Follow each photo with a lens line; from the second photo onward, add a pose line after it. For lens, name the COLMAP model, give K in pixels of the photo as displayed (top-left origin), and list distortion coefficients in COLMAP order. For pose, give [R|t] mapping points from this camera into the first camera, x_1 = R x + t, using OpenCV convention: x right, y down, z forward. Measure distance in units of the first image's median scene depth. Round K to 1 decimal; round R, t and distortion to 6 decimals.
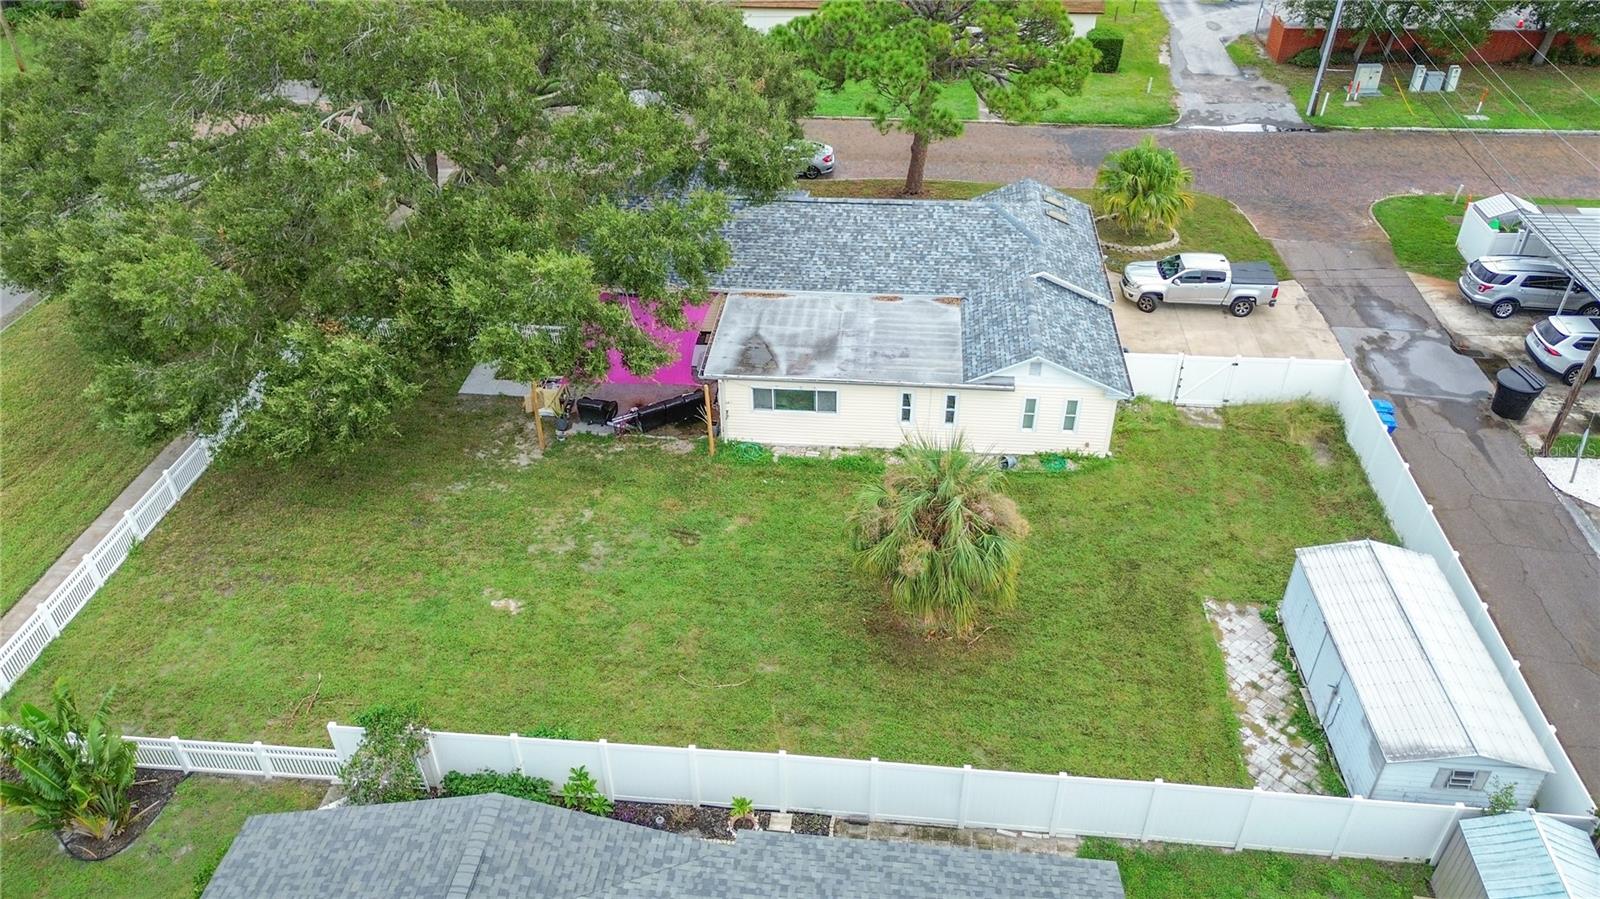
lens RADIAL K [[1131.3, 0, 800.0], [0, 1131.3, 449.5], [0, 0, 1]] dist [0.010585, -0.001684]
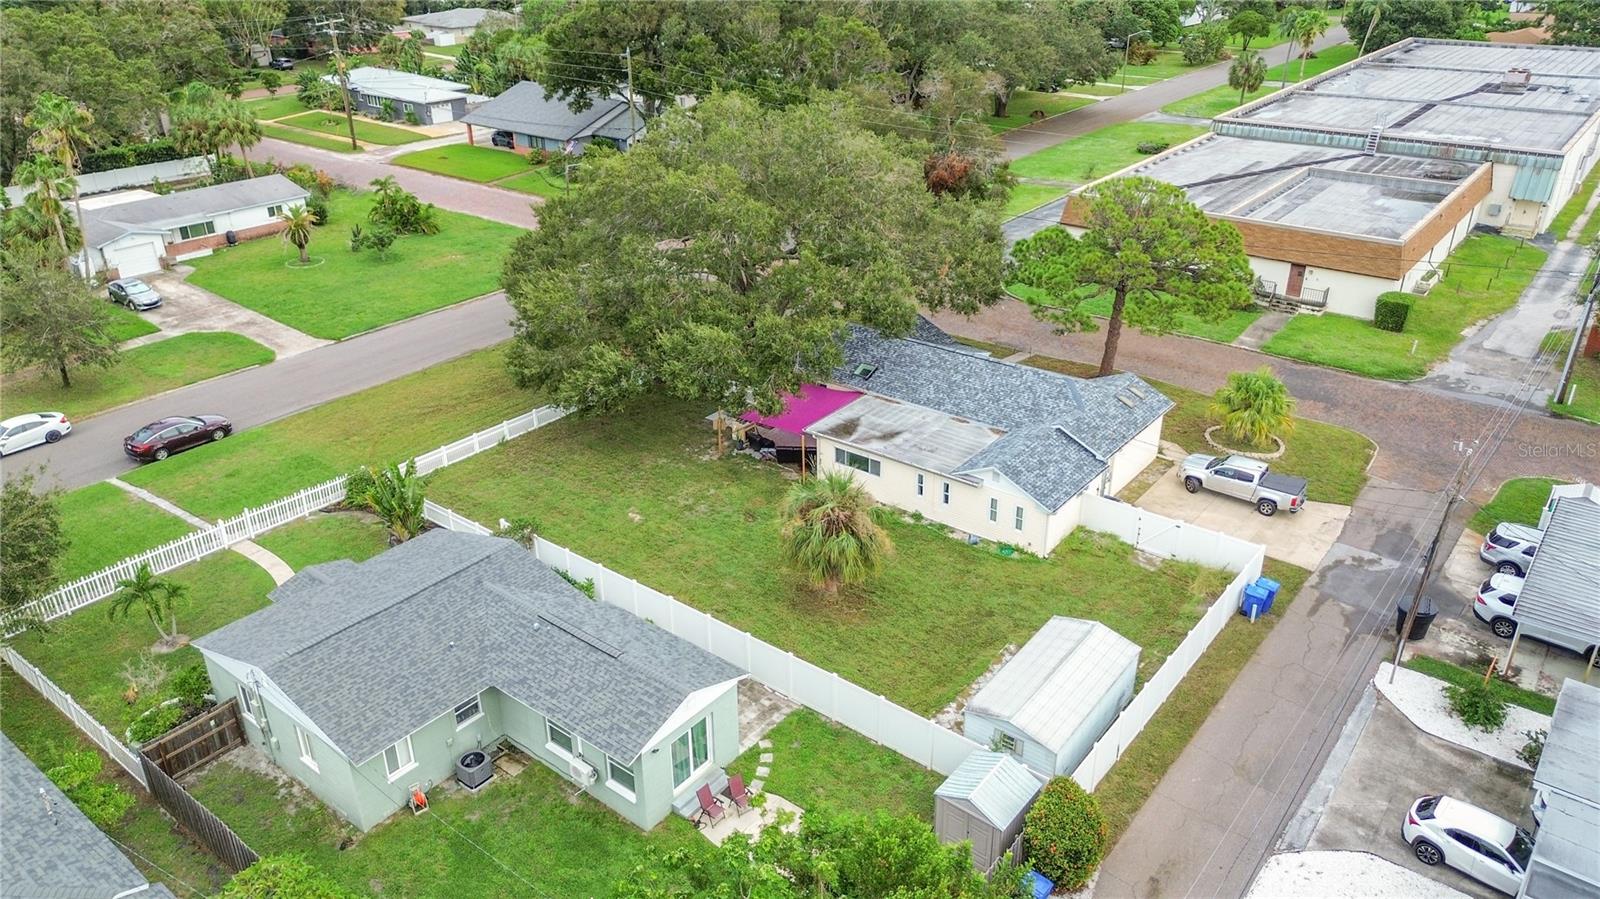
lens RADIAL K [[1131.3, 0, 800.0], [0, 1131.3, 449.5], [0, 0, 1]] dist [0.010585, -0.001684]
pose [[0.843711, 0.241202, -0.479556, 0.621586], [-0.314889, 0.945898, -0.078245, 0.079535], [0.434738, 0.217023, 0.874016, -0.344029]]
